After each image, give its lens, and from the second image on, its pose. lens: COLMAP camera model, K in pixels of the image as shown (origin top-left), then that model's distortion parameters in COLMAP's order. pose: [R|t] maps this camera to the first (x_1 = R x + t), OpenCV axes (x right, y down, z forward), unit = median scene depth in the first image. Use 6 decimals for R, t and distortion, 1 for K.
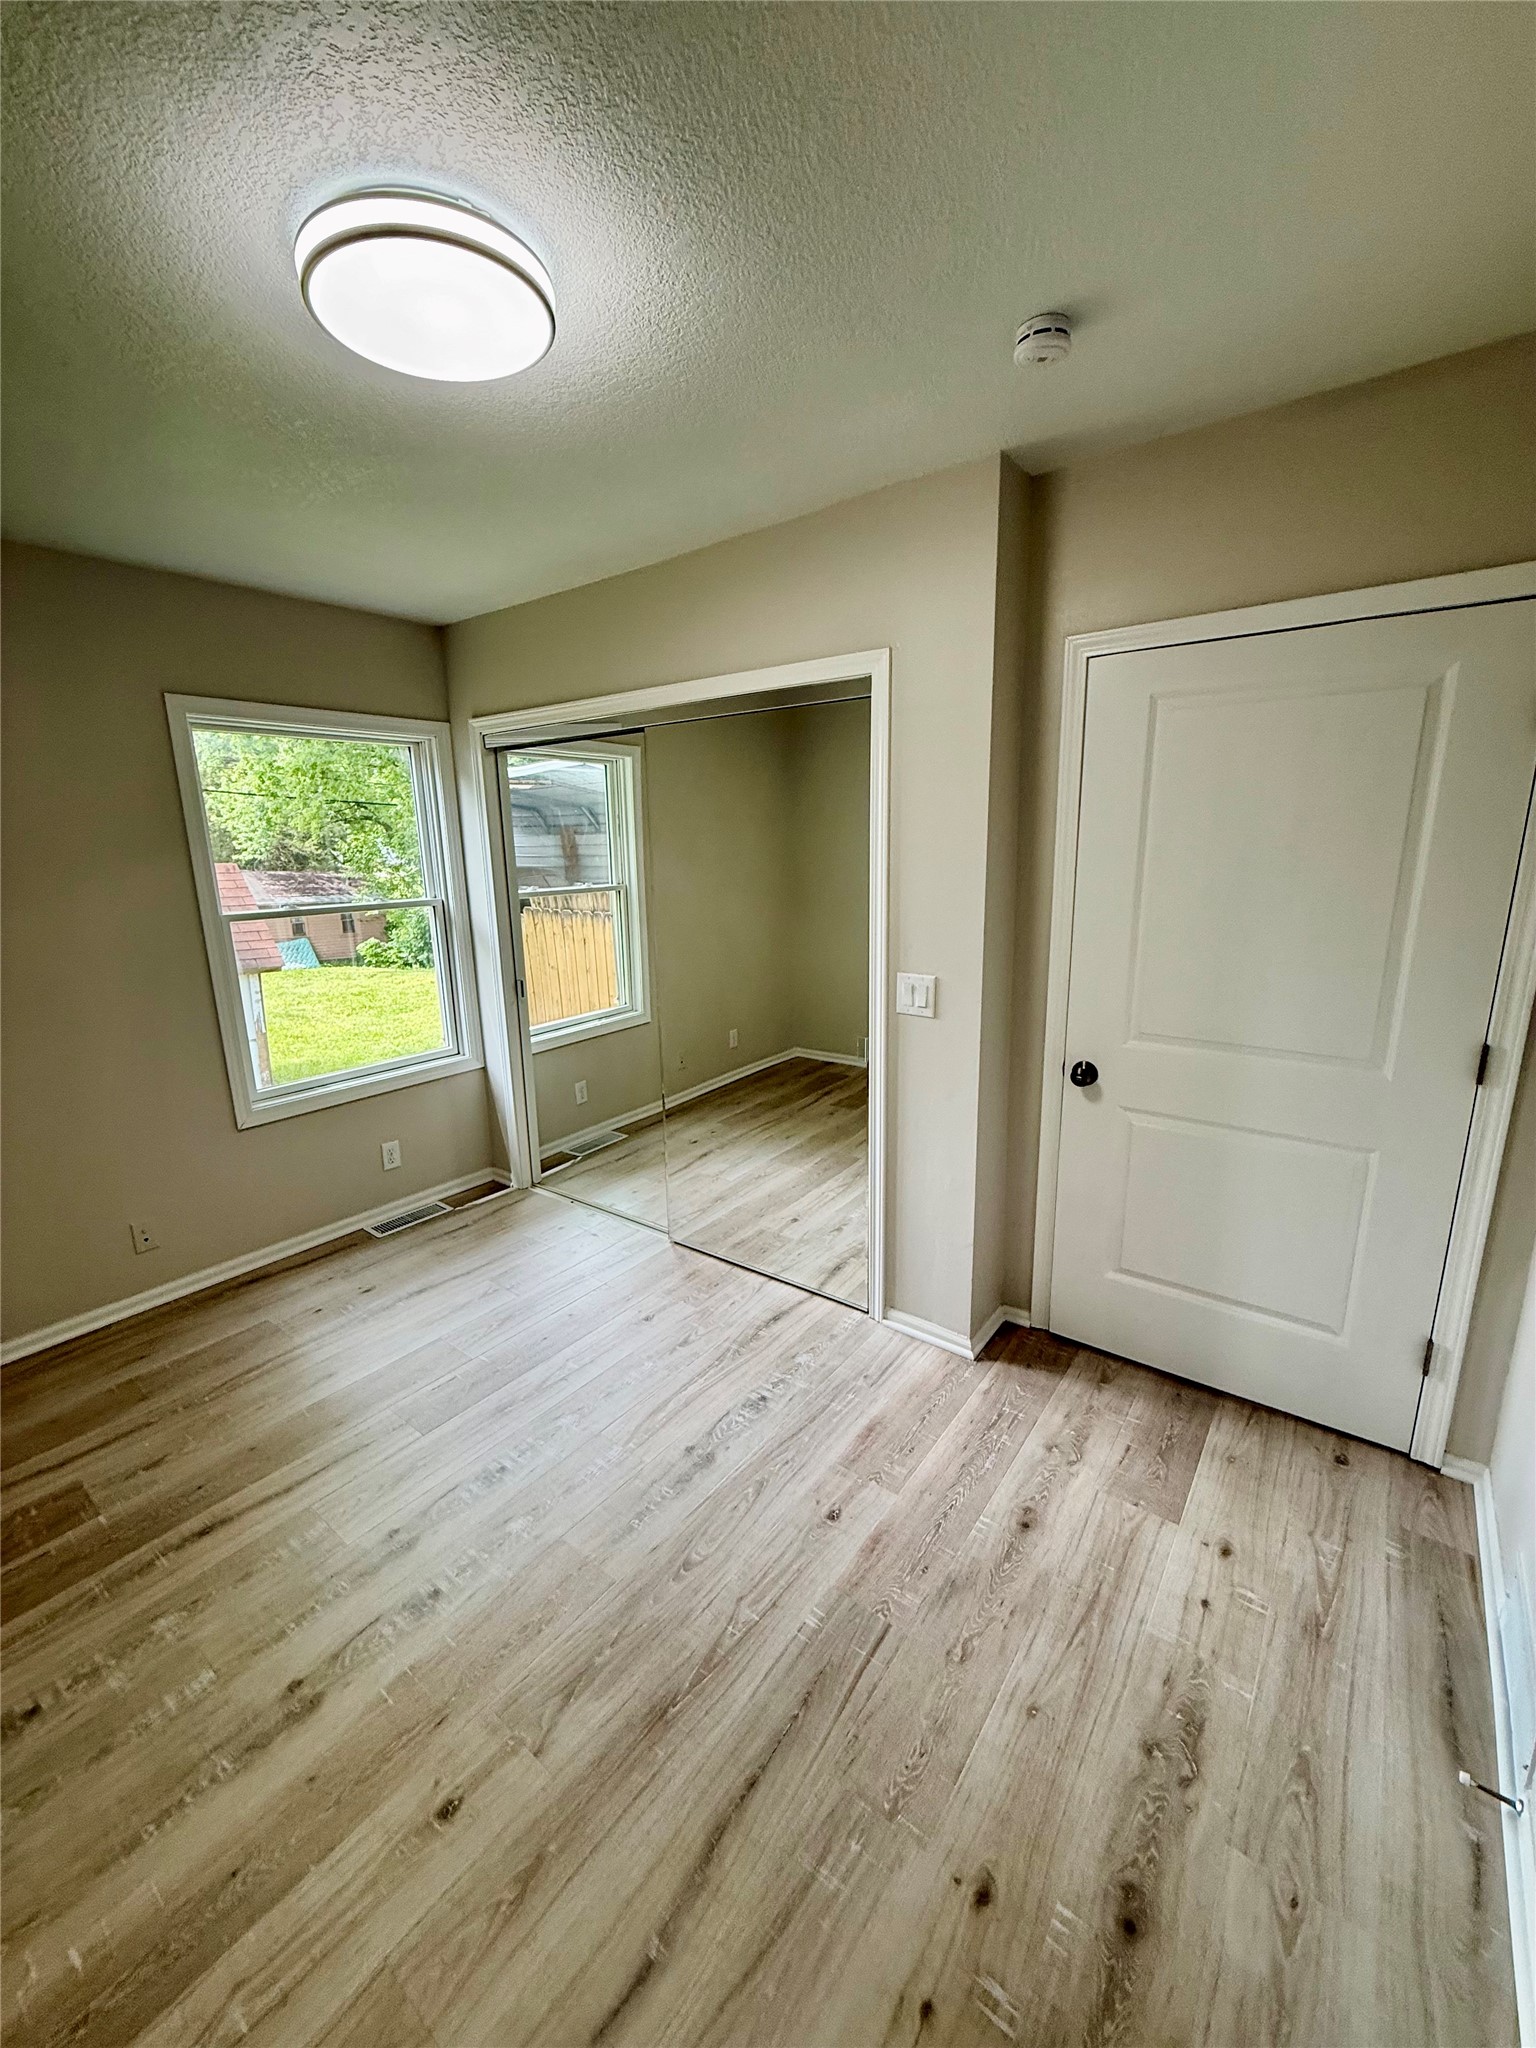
lens RADIAL K [[815.8, 0, 786.8], [0, 815.8, 1016.0], [0, 0, 1]] dist [0.000318, -0.000078]
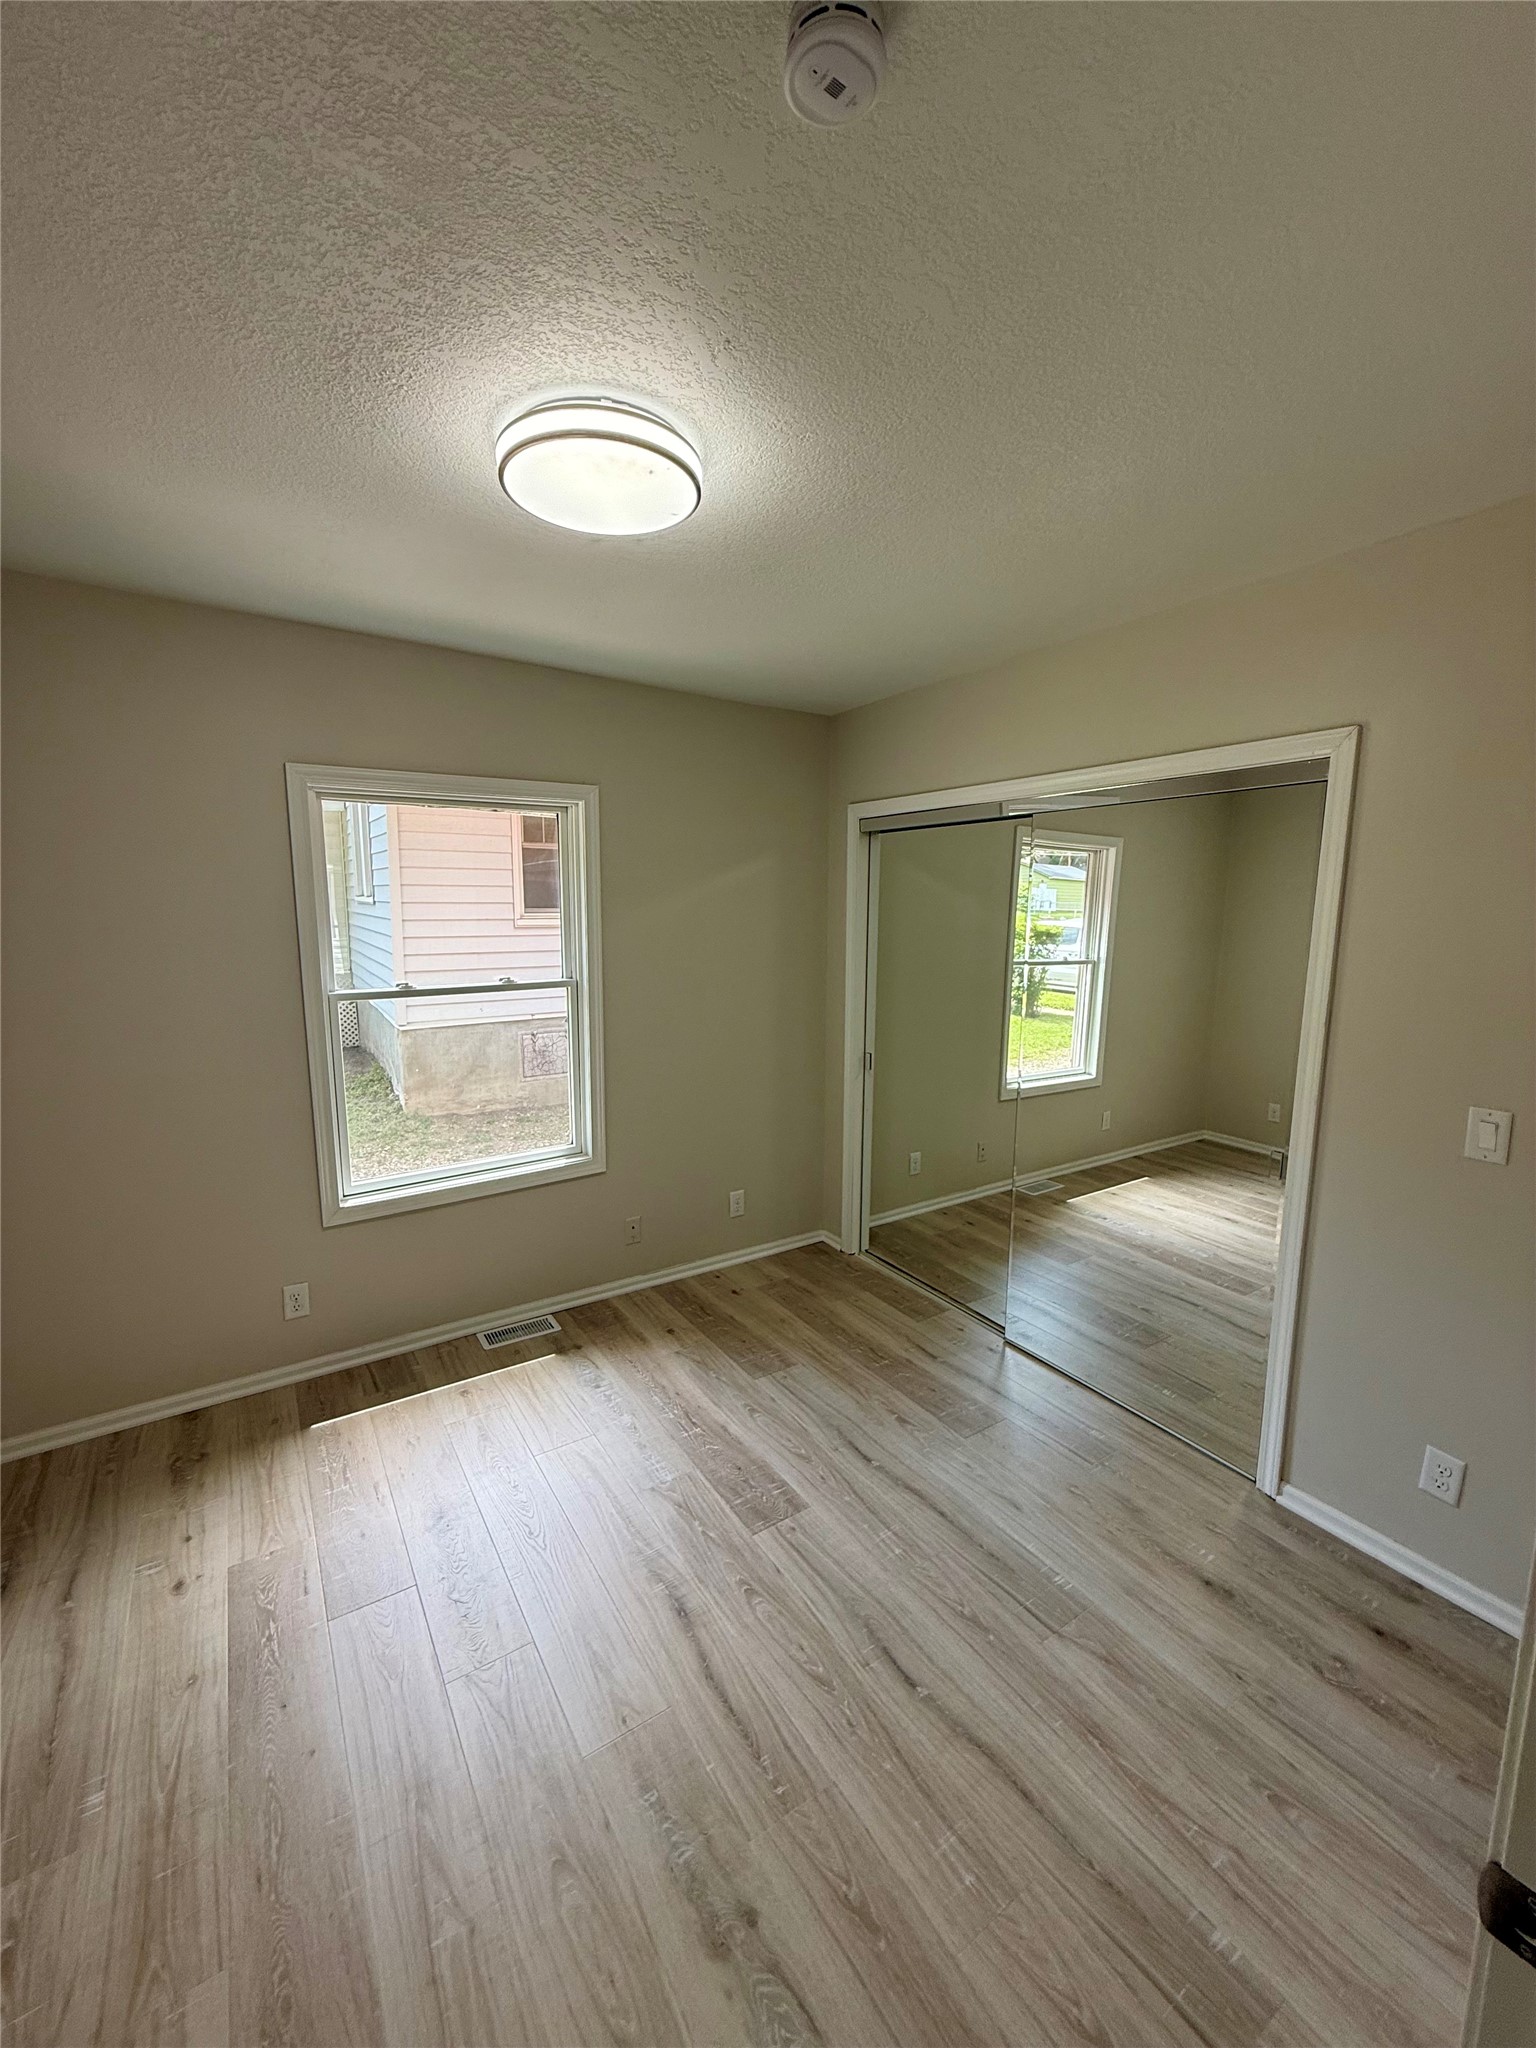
lens RADIAL K [[815.8, 0, 763.5], [0, 815.8, 1023.6], [0, 0, 1]] dist [0.000318, -0.000078]
pose [[-0.343945, 0.153812, -0.926306, 1.001821], [-0.195243, 0.953217, 0.230776, -0.244938], [0.918467, 0.260229, -0.297823, 0.788308]]
